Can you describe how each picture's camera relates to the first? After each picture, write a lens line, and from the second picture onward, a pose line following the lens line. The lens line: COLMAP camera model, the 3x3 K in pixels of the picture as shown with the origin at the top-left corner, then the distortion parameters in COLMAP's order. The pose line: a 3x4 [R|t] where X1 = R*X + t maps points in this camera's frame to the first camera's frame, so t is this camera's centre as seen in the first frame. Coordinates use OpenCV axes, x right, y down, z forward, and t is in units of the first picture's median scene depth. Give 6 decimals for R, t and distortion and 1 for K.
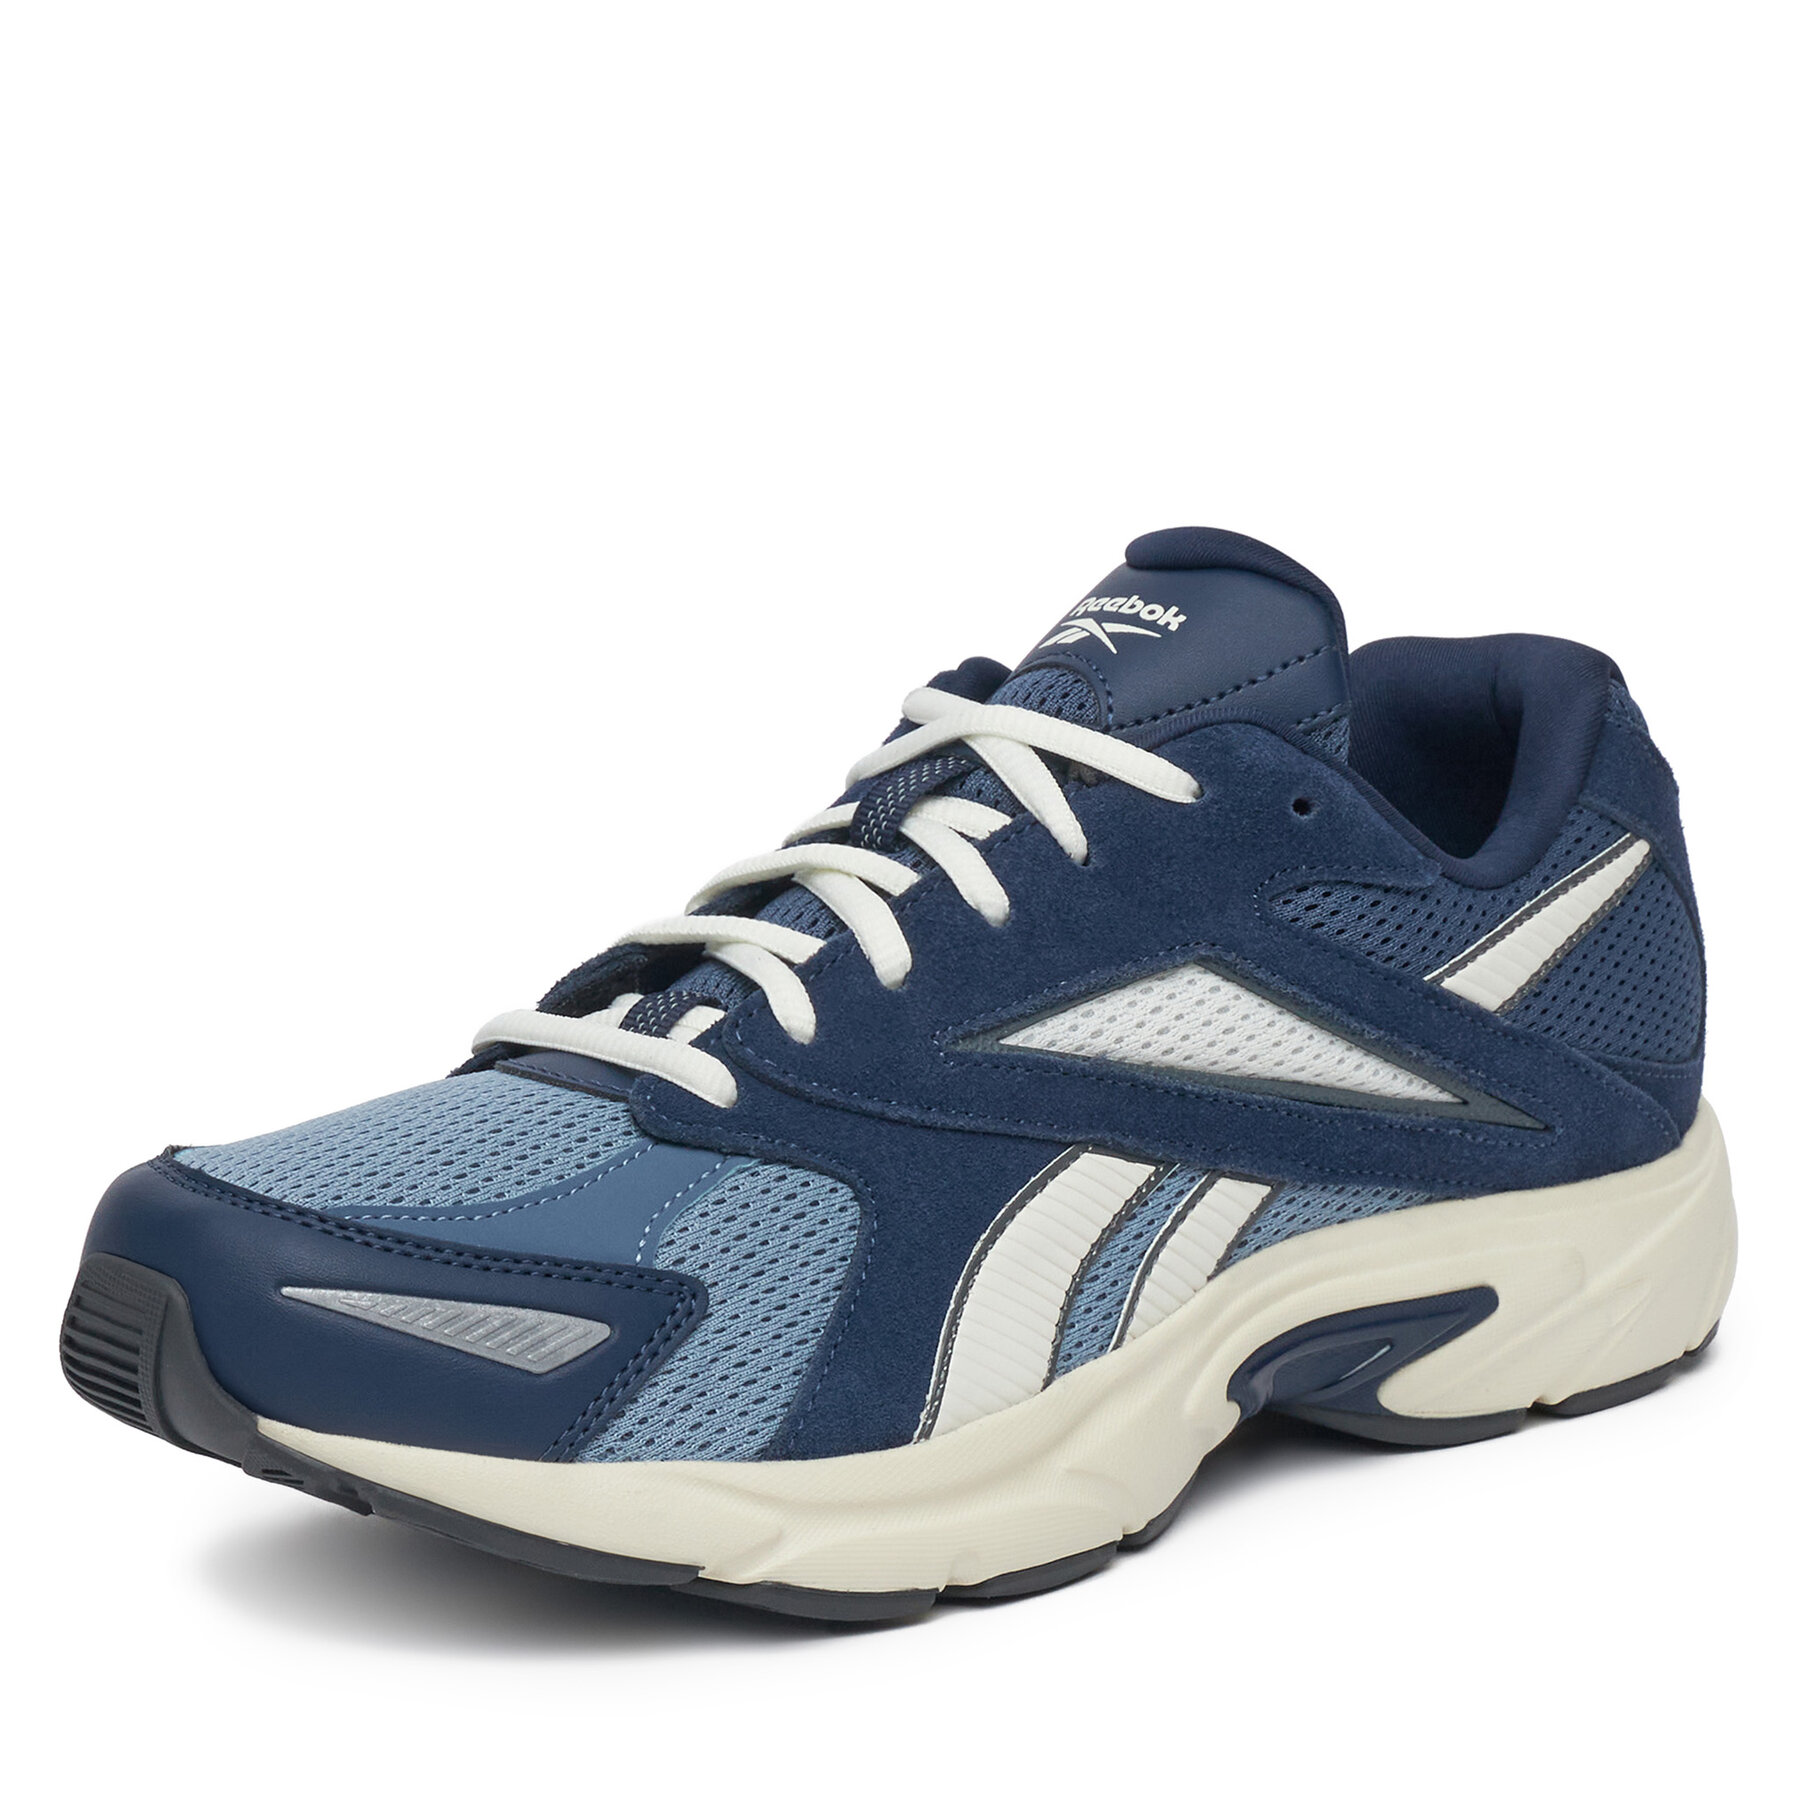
lens RADIAL K [[6203.6, 0, 897.9], [0, 6203.6, 901.2], [0, 0, 1]] dist [-0.296623, 0.000000]
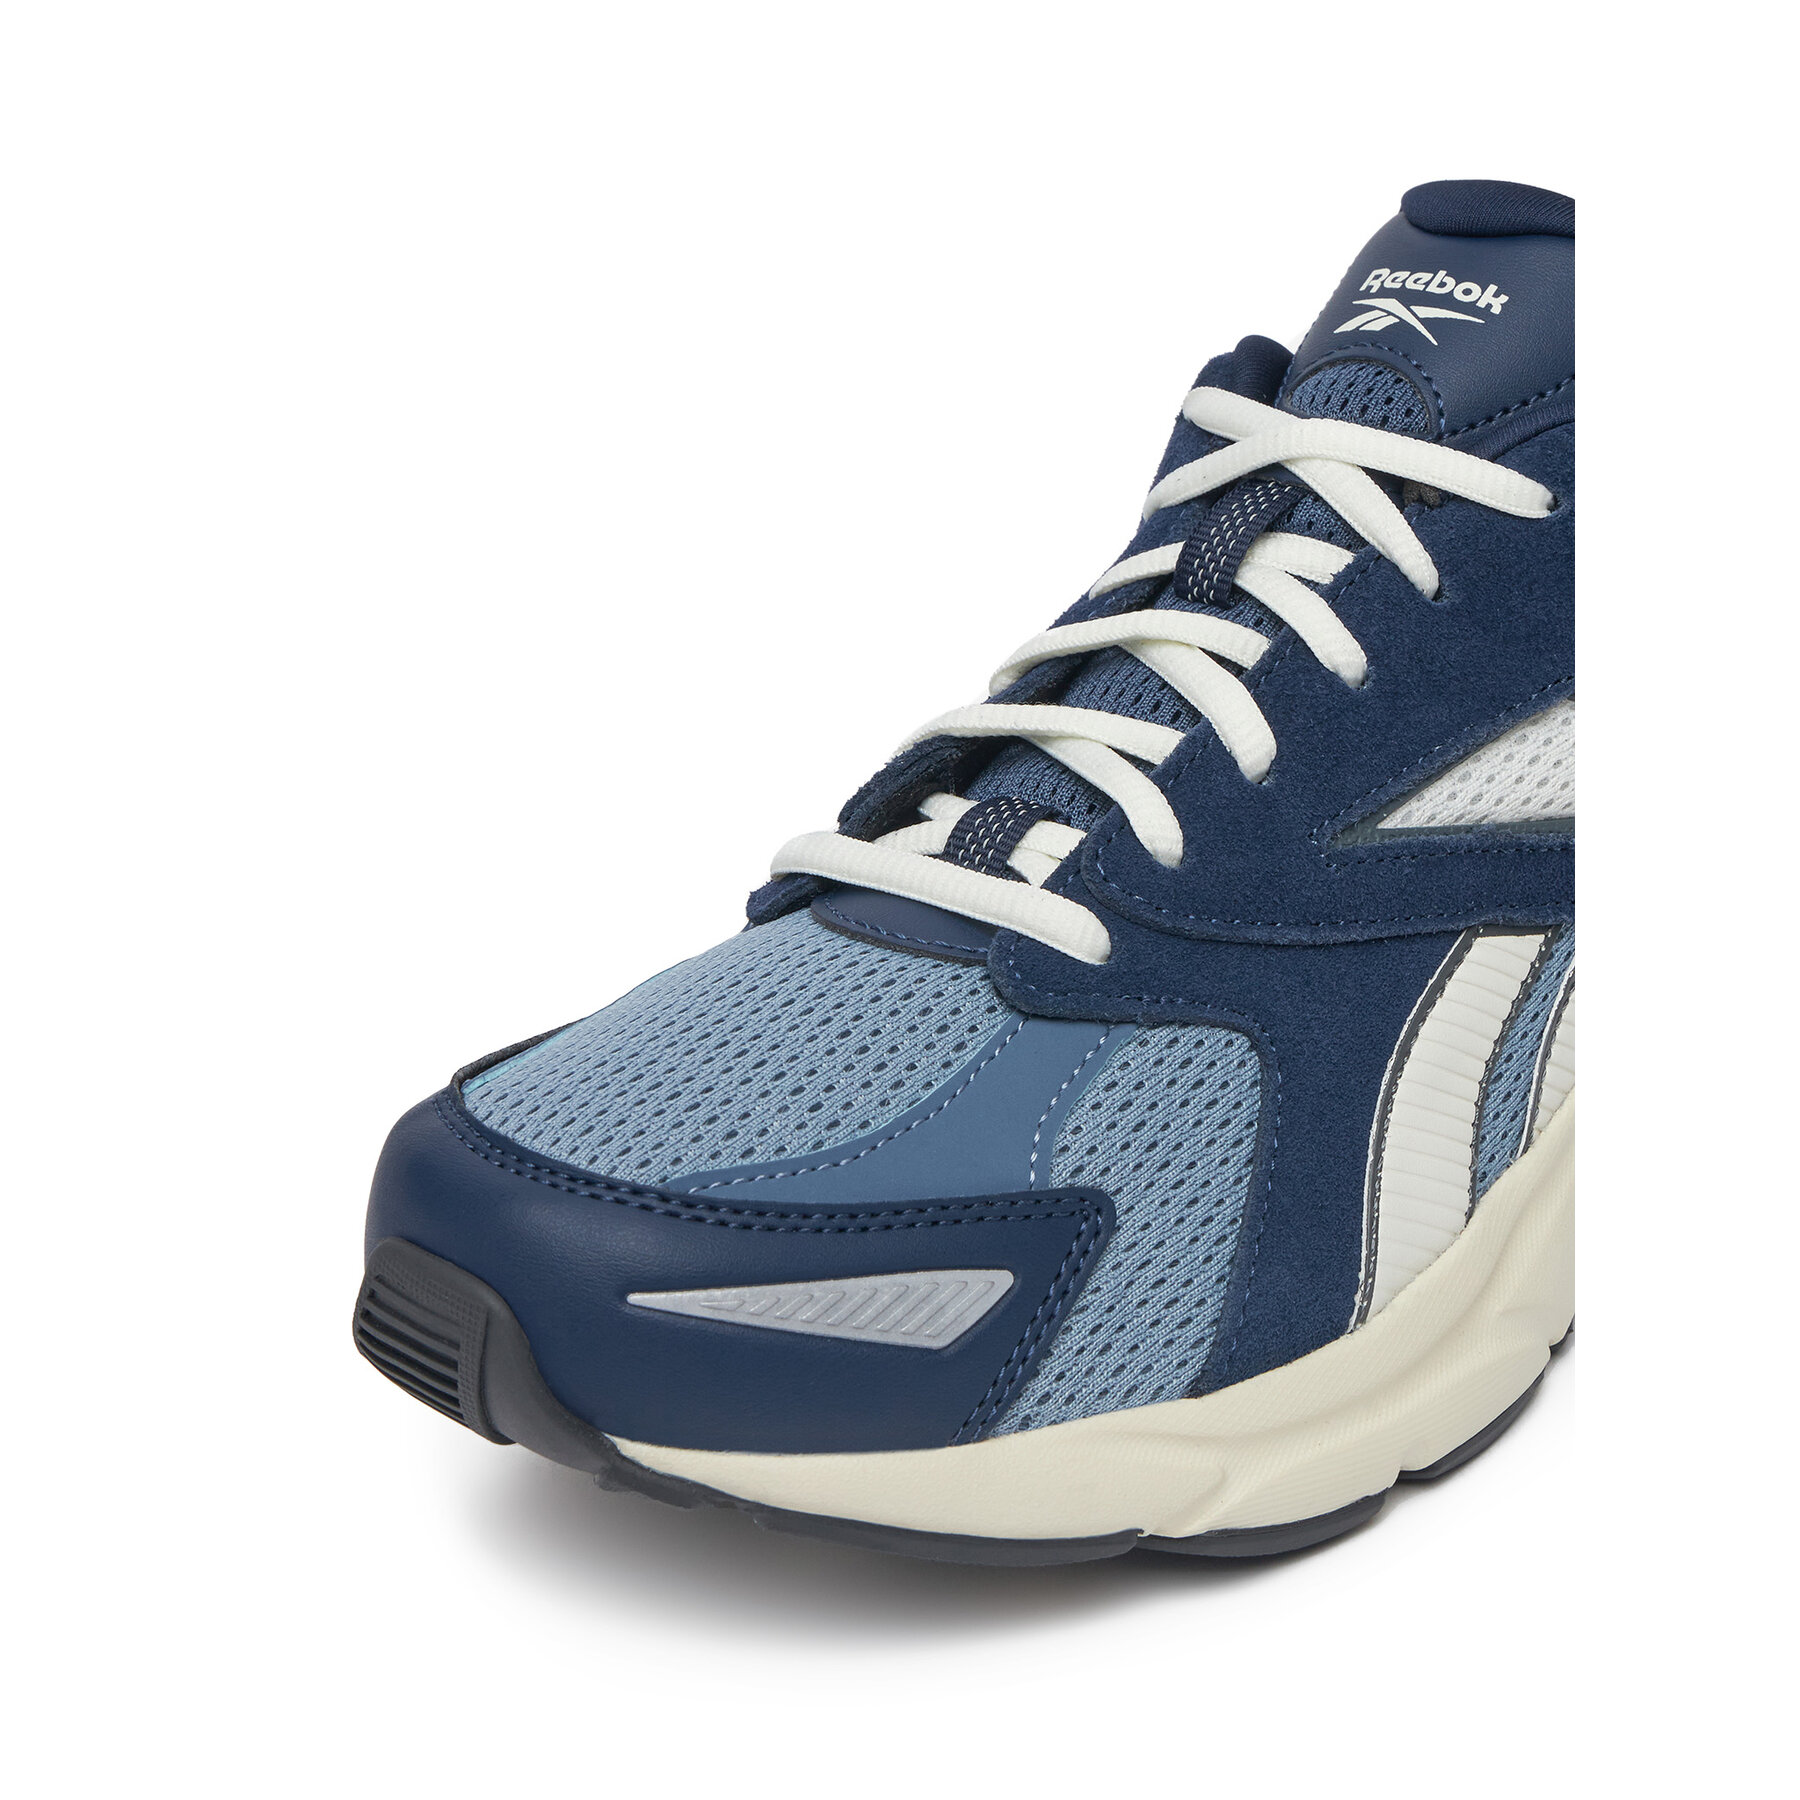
lens RADIAL K [[3711.5, 0, 907.9], [0, 3711.5, 895.0], [0, 0, 1]] dist [-0.182839, 0.000000]
pose [[0.994984, -0.092605, 0.037830, -0.071375], [0.082824, 0.974699, 0.207609, -0.083093], [-0.056098, -0.203434, 0.977480, 0.493229]]
